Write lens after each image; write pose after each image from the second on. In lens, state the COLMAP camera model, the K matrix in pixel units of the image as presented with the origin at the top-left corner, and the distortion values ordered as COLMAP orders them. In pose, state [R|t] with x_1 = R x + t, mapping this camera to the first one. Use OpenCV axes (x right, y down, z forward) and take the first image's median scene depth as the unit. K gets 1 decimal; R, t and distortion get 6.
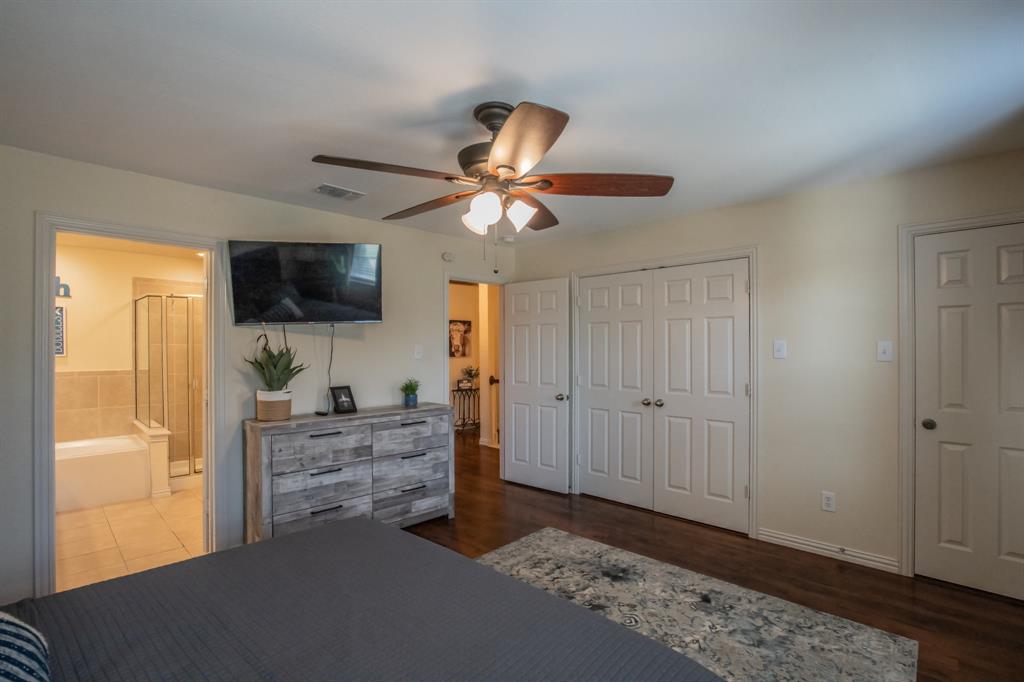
lens RADIAL K [[483.4, 0, 516.0], [0, 483.4, 351.7], [0, 0, 1]] dist [-0.068027, 0.026755]
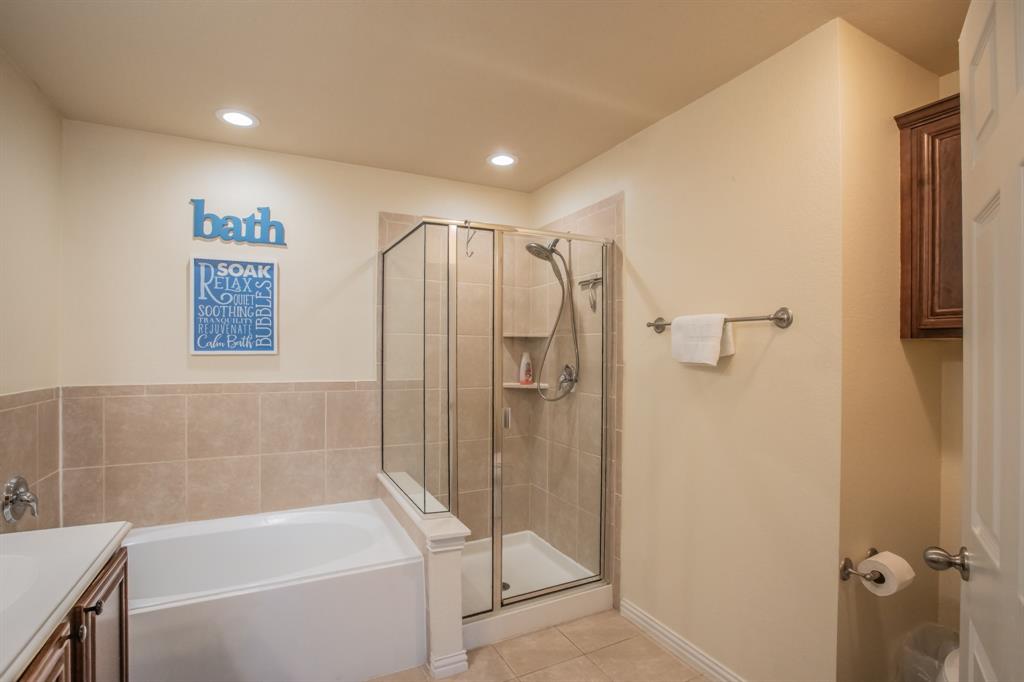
lens RADIAL K [[478.3, 0, 507.5], [0, 478.3, 353.2], [0, 0, 1]] dist [-0.060910, 0.024044]
pose [[0.945570, 0.009269, -0.325287, -0.530700], [-0.009992, 0.999950, -0.000552, 0.006205], [0.325266, 0.003772, 0.945615, 0.560135]]
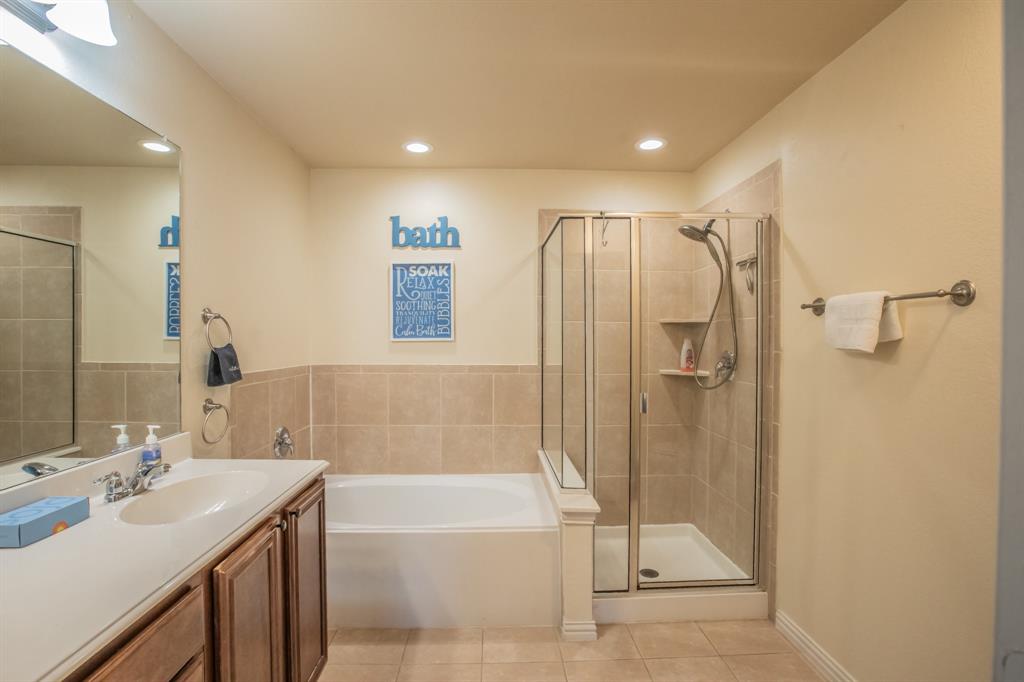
lens RADIAL K [[481.0, 0, 506.2], [0, 481.0, 345.0], [0, 0, 1]] dist [-0.062500, 0.029124]
pose [[0.720391, 0.013609, -0.693435, -0.455821], [-0.007065, 0.999900, 0.012284, 0.007012], [0.693532, -0.003950, 0.720415, 0.568335]]
